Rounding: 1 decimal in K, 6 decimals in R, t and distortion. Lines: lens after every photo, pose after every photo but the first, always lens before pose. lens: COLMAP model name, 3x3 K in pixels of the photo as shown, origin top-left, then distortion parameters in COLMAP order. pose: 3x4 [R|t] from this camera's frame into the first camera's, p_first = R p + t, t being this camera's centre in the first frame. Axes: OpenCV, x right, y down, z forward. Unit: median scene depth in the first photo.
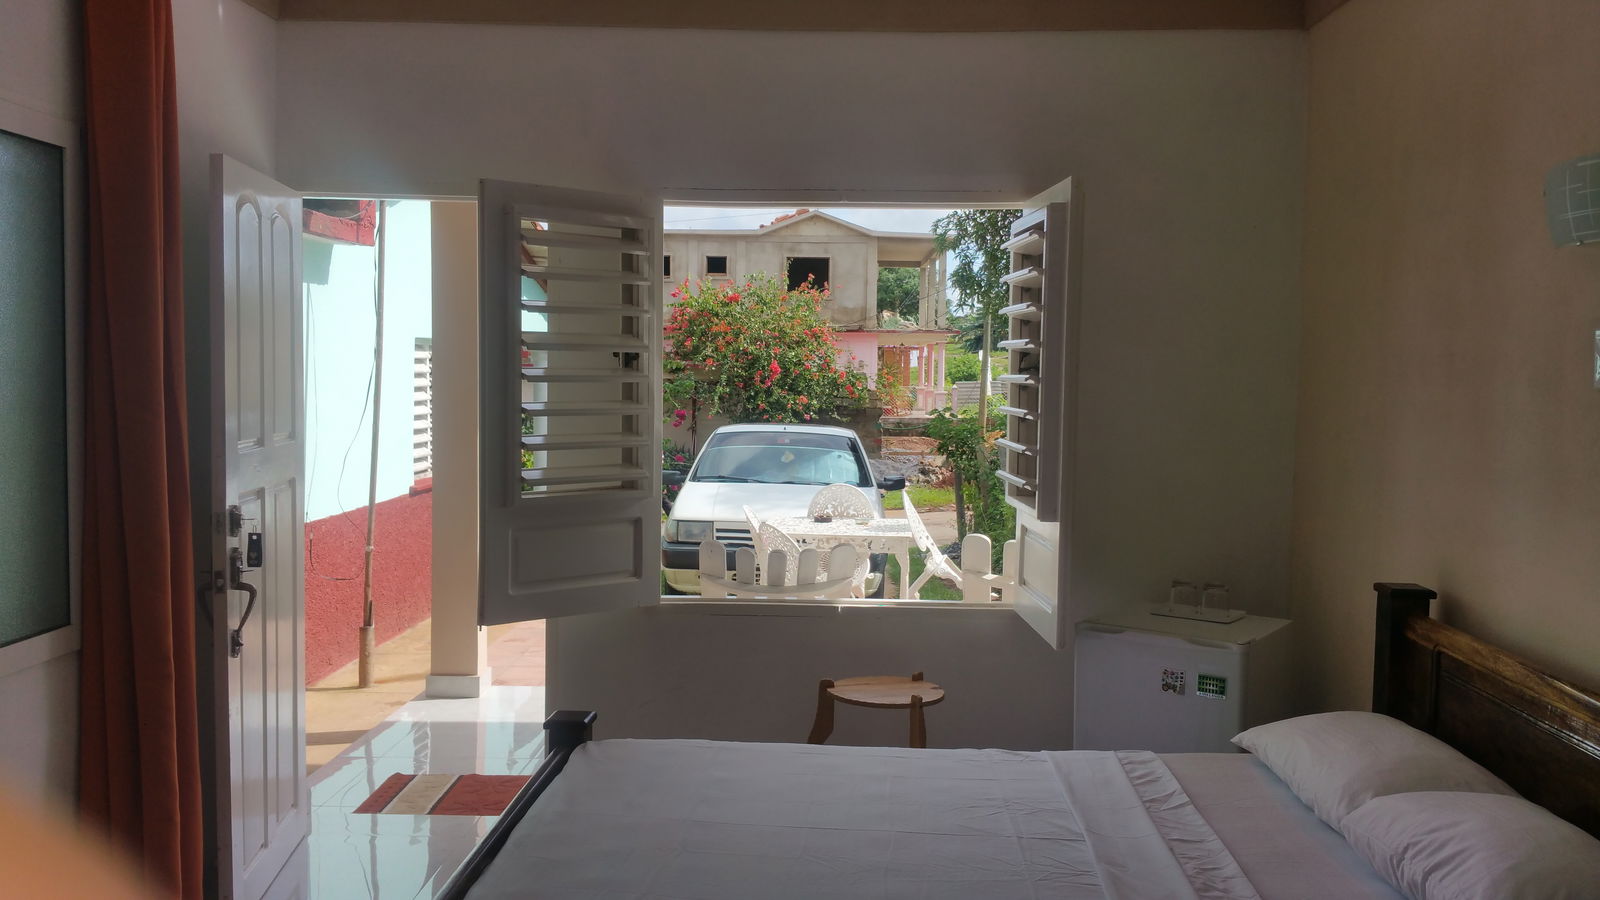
lens RADIAL K [[1329.4, 0, 818.0], [0, 1329.4, 433.5], [0, 0, 1]] dist [0.145633, -0.346032]
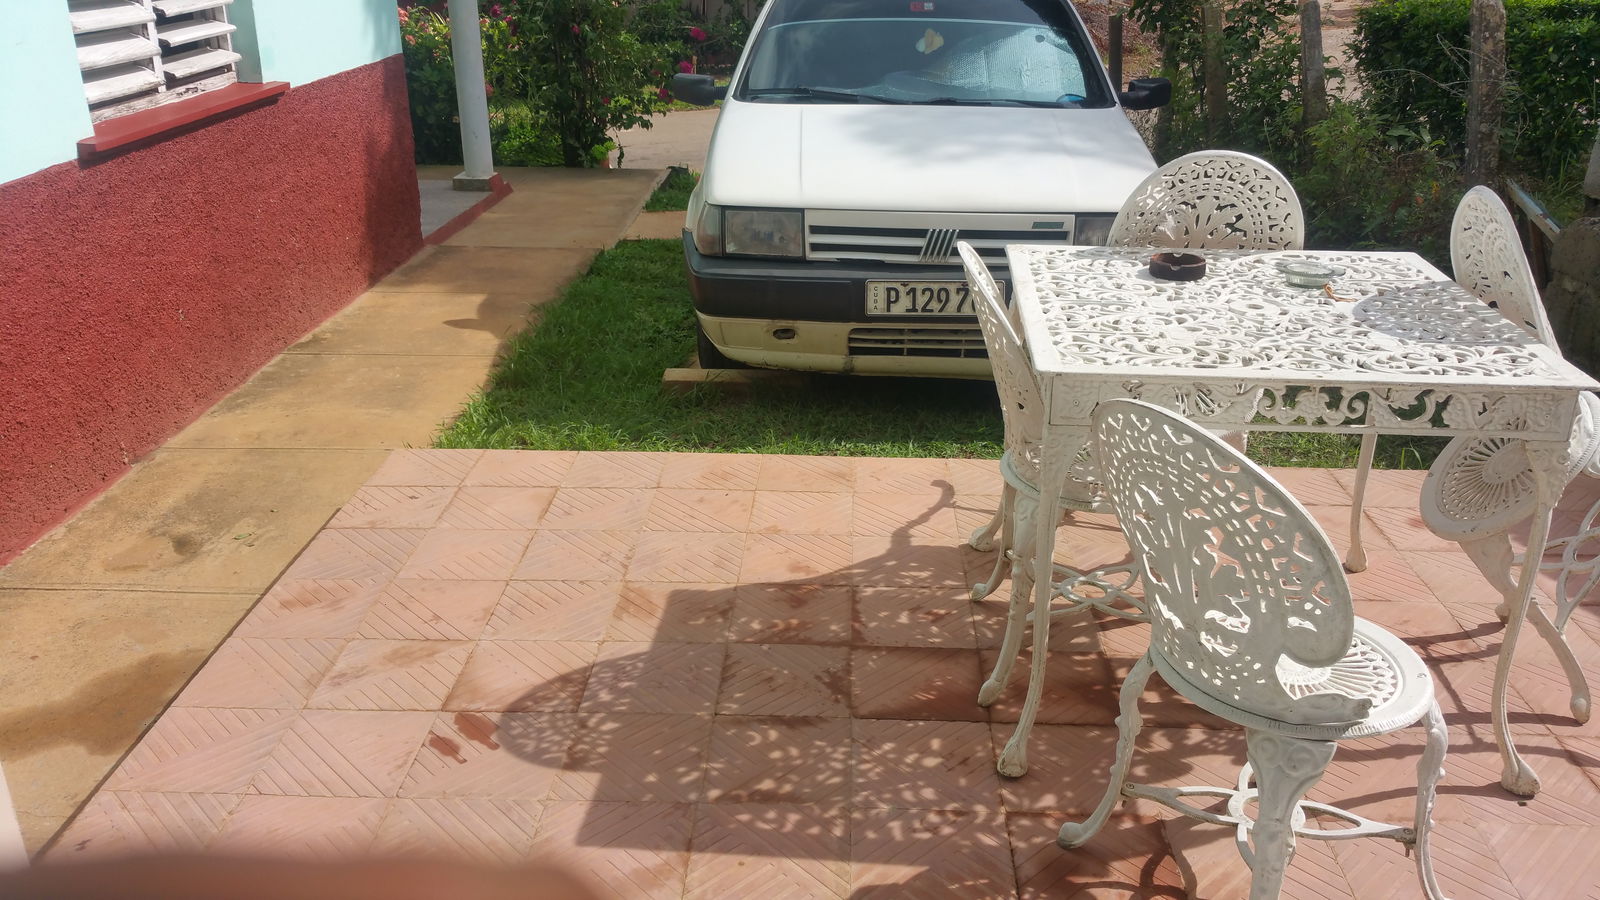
lens RADIAL K [[1329.4, 0, 818.0], [0, 1329.4, 433.5], [0, 0, 1]] dist [0.145633, -0.346032]
pose [[0.999959, -0.008167, -0.004023, -0.027421], [0.009026, 0.947121, 0.320748, -0.002031], [0.001190, -0.320771, 0.947156, 0.210032]]
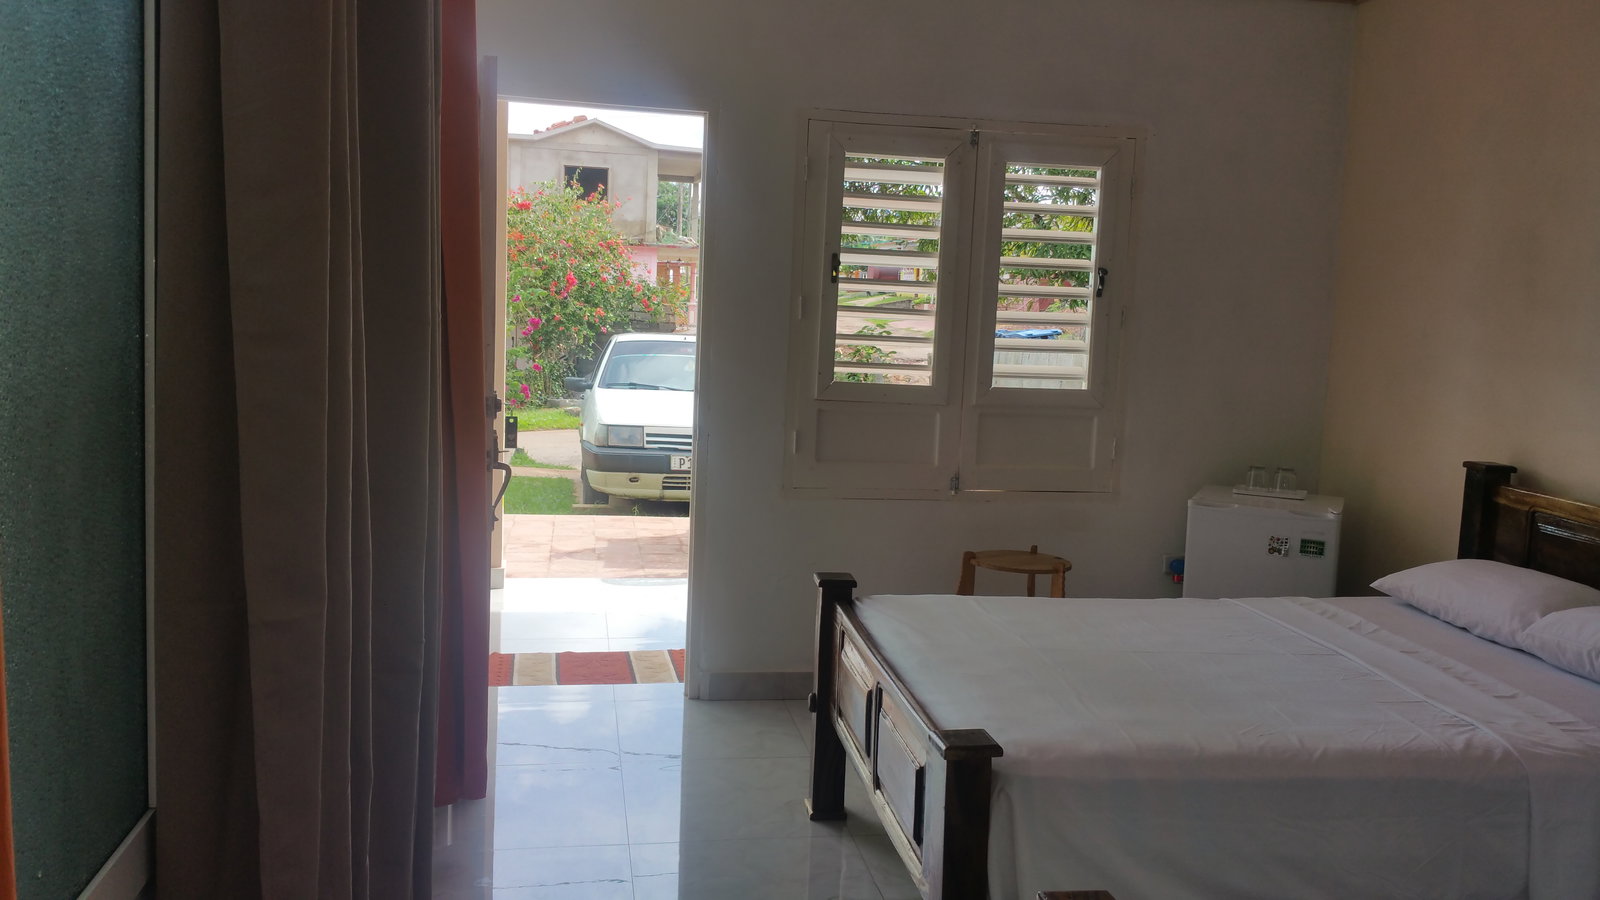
lens RADIAL K [[1329.4, 0, 818.0], [0, 1329.4, 433.5], [0, 0, 1]] dist [0.145633, -0.346032]
pose [[0.977472, 0.006326, 0.210969, -0.061943], [-0.019200, 0.998071, 0.059031, 0.003012], [-0.210189, -0.061752, 0.975709, -0.014299]]
